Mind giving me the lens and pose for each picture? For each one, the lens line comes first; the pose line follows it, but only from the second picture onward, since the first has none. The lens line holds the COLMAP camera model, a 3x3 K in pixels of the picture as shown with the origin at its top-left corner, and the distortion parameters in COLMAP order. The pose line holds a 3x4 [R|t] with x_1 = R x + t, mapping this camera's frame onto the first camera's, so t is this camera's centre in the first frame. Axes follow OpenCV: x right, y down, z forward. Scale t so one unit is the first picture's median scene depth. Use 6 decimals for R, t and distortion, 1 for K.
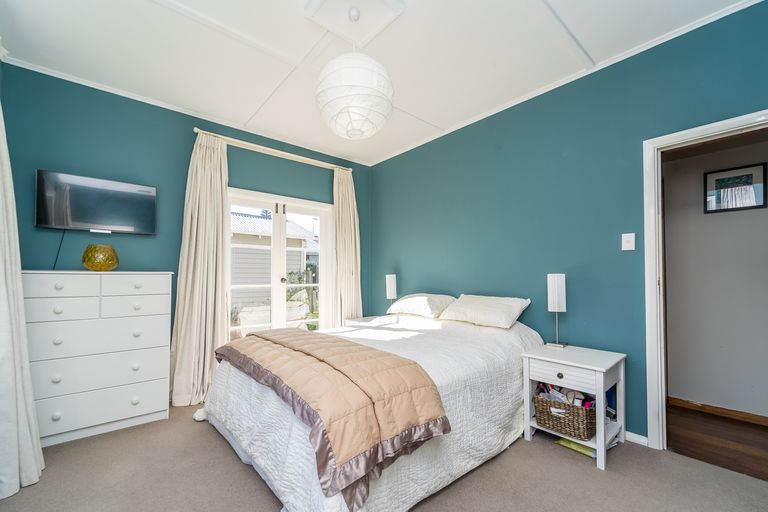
lens RADIAL K [[306.5, 0, 381.5], [0, 306.5, 277.5], [0, 0, 1]] dist [-0.000275, -0.000013]
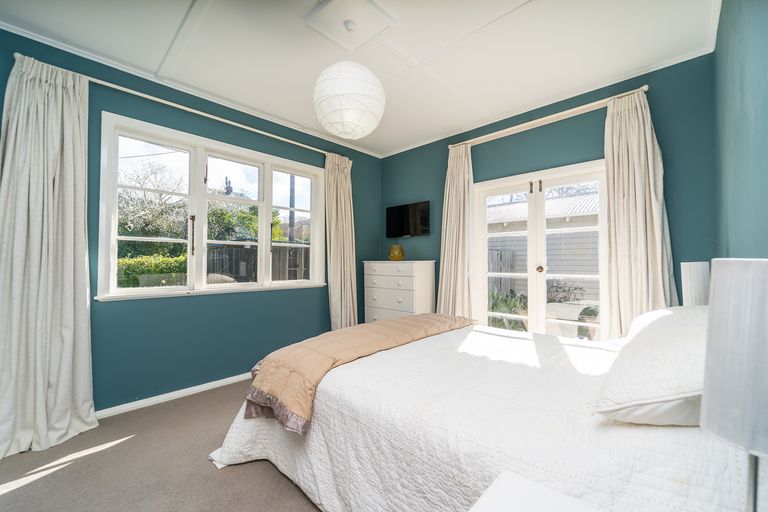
lens RADIAL K [[314.6, 0, 384.0], [0, 314.6, 256.0], [0, 0, 1]] dist [0.000970, 0.000089]
pose [[0.112748, -0.017985, -0.993461, 0.552552], [-0.003379, 0.999823, -0.018483, -0.010960], [0.993618, 0.005441, 0.112667, 0.518048]]
